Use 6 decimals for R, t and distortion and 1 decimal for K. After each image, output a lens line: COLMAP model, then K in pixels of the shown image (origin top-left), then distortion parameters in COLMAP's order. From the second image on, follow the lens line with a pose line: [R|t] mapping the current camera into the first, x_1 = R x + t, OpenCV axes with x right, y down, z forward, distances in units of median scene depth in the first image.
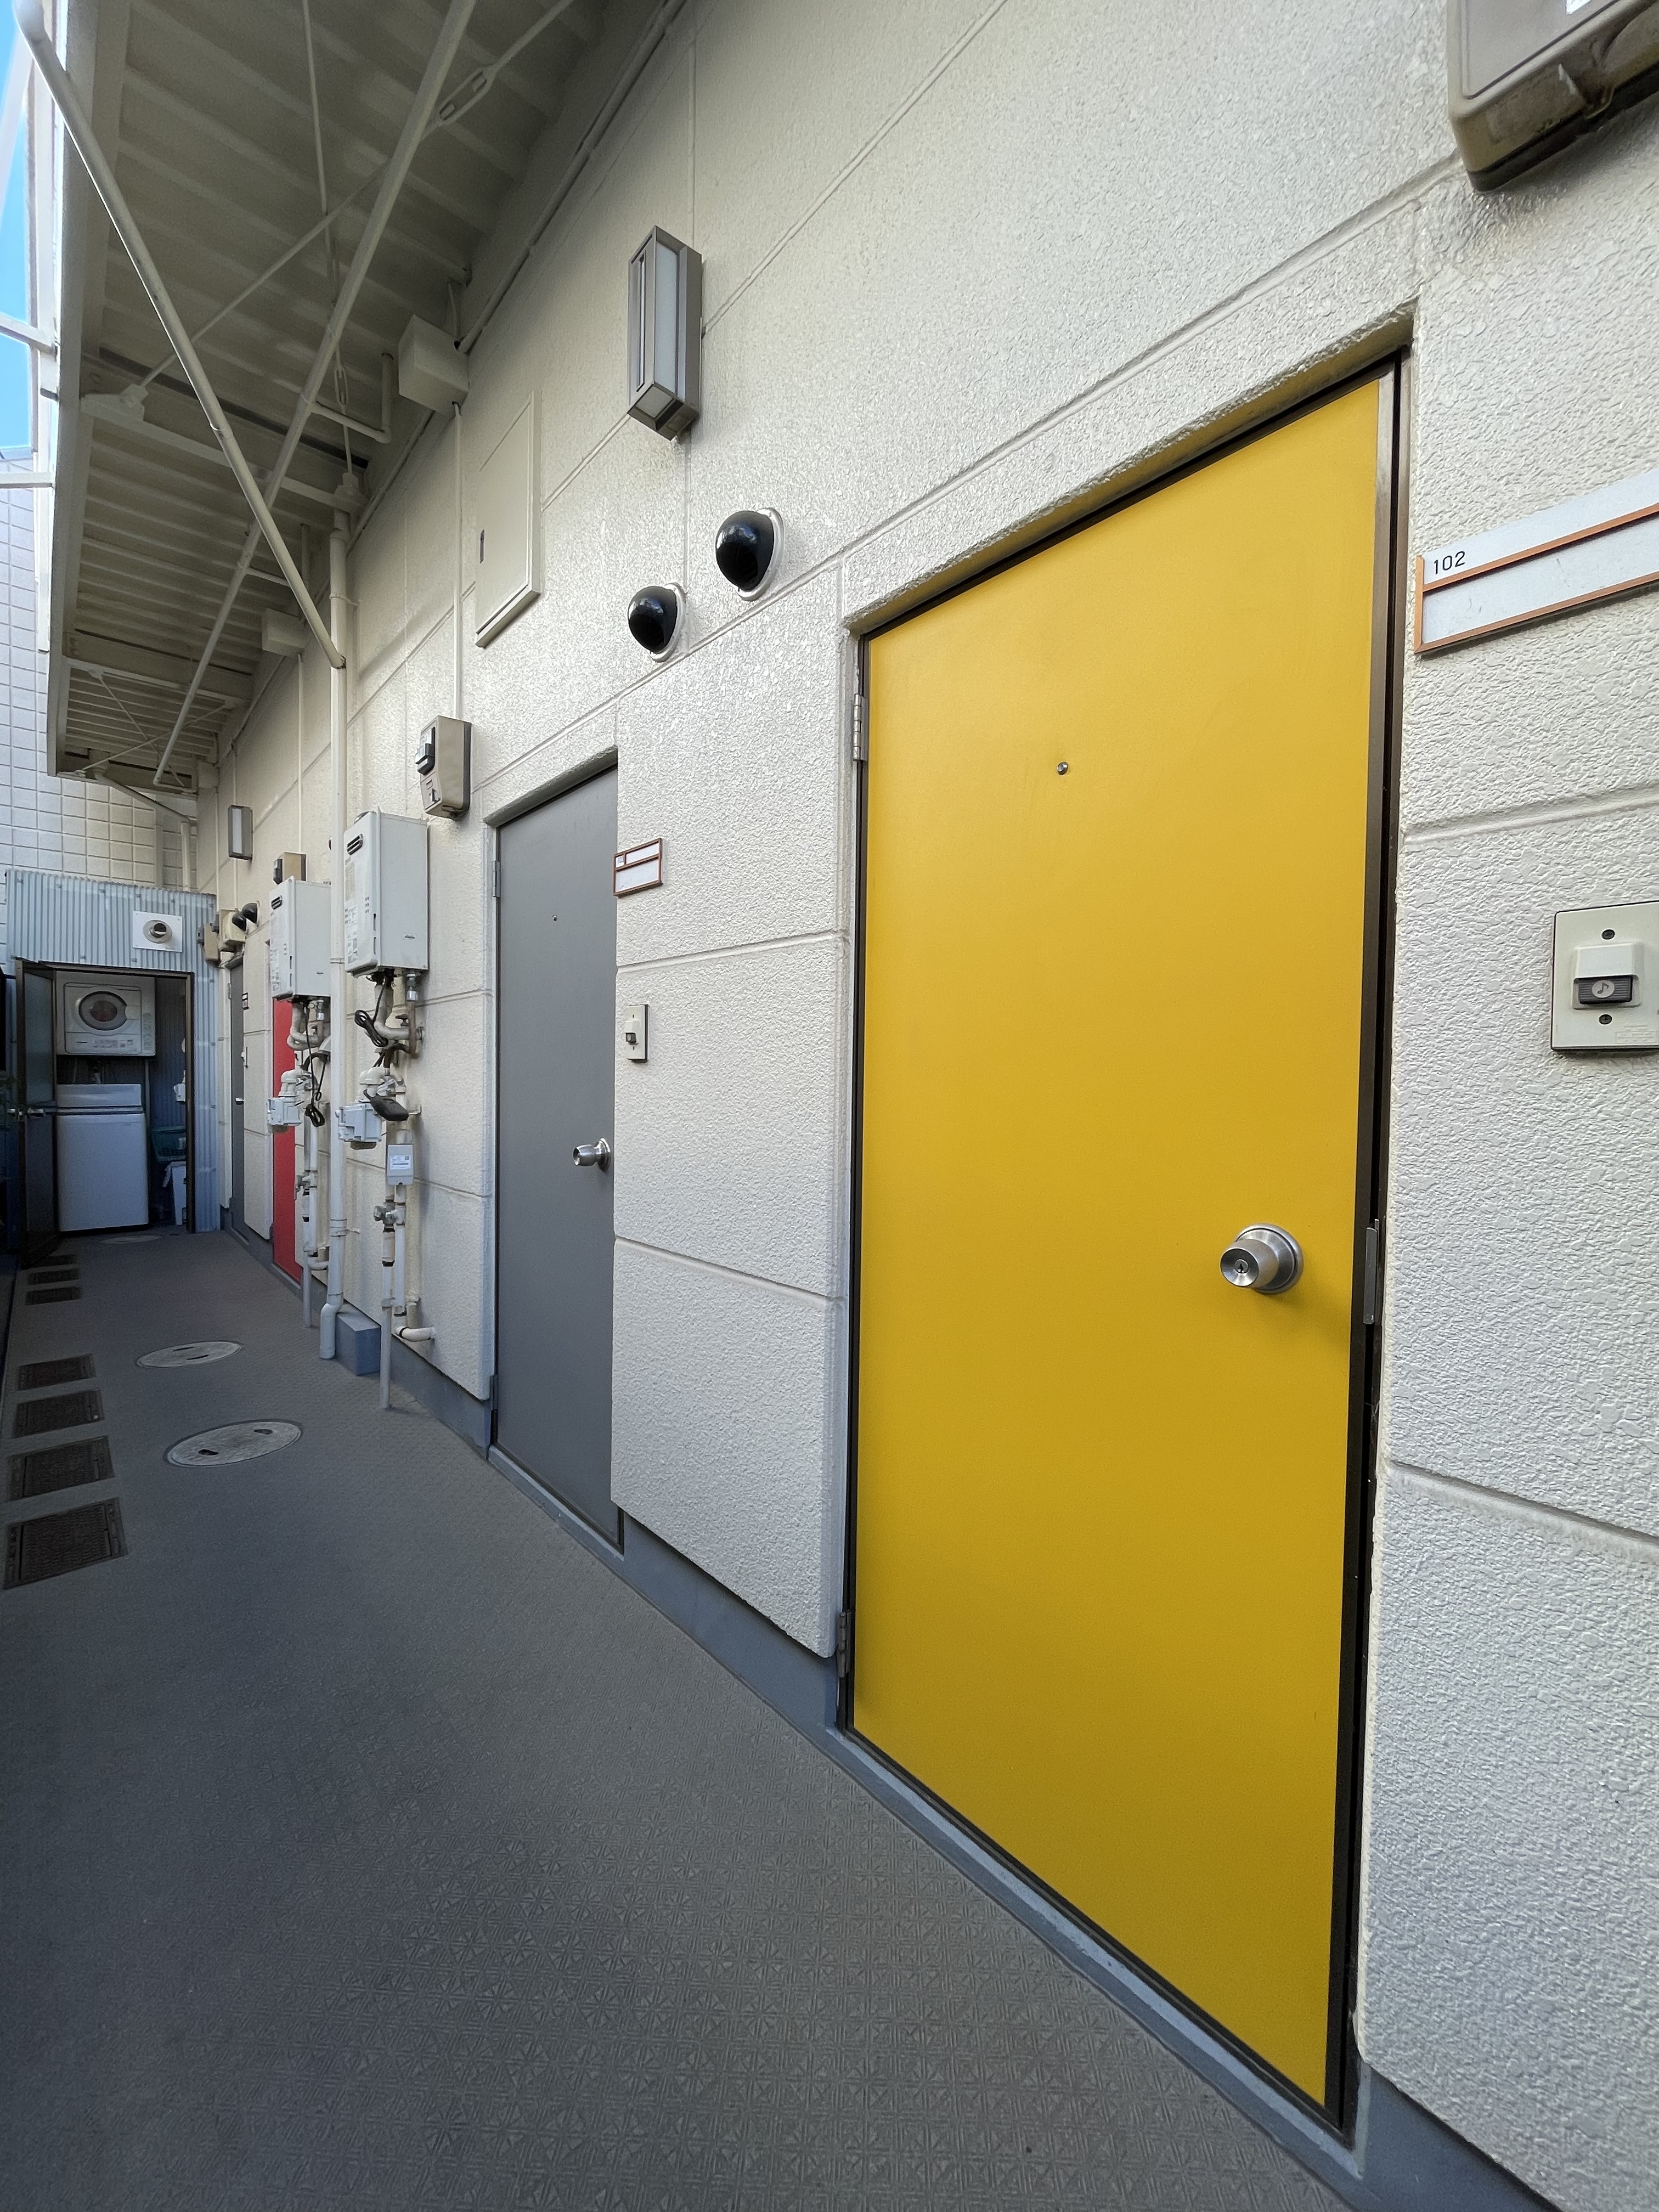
lens RADIAL K [[890.4, 0, 829.5], [0, 890.4, 1106.0], [0, 0, 1]] dist [-0.002406, -0.000653]
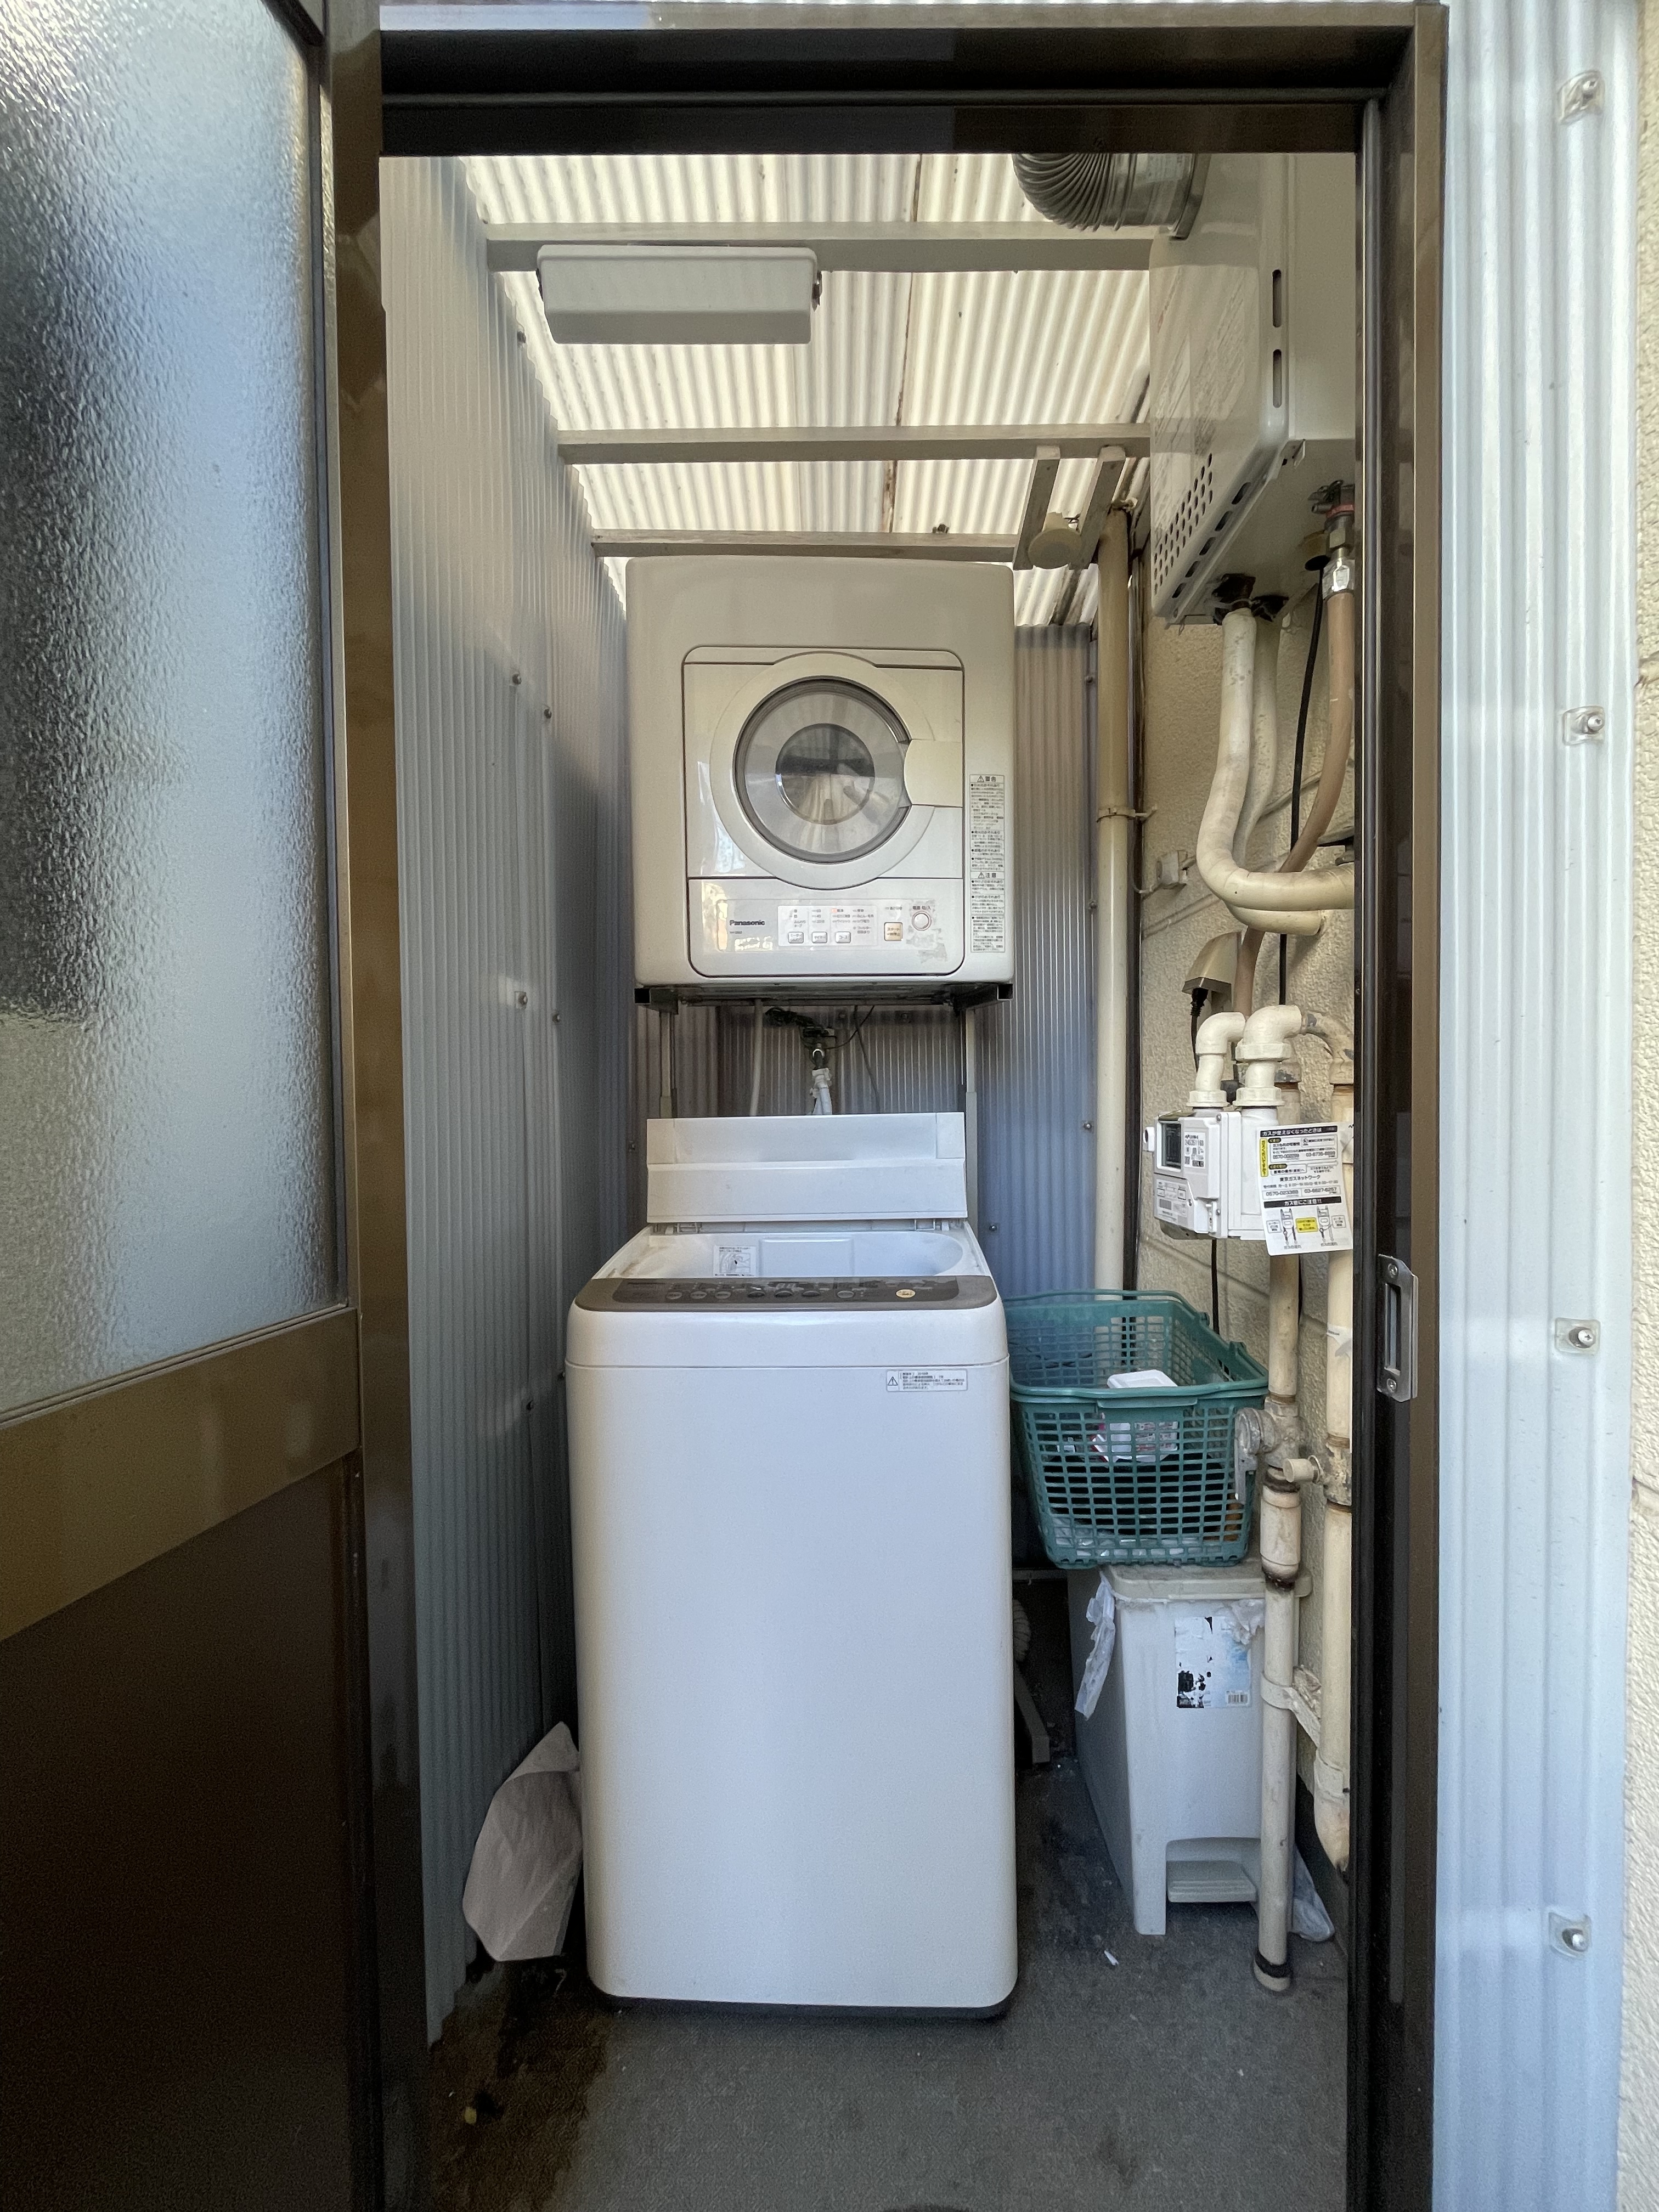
lens RADIAL K [[890.4, 0, 829.5], [0, 890.4, 1106.0], [0, 0, 1]] dist [-0.002406, -0.000653]
pose [[0.751234, 0.001444, -0.660034, -1.144499], [-0.004689, 0.999984, -0.003149, -0.046553], [0.660019, 0.005460, 0.751229, 1.425955]]
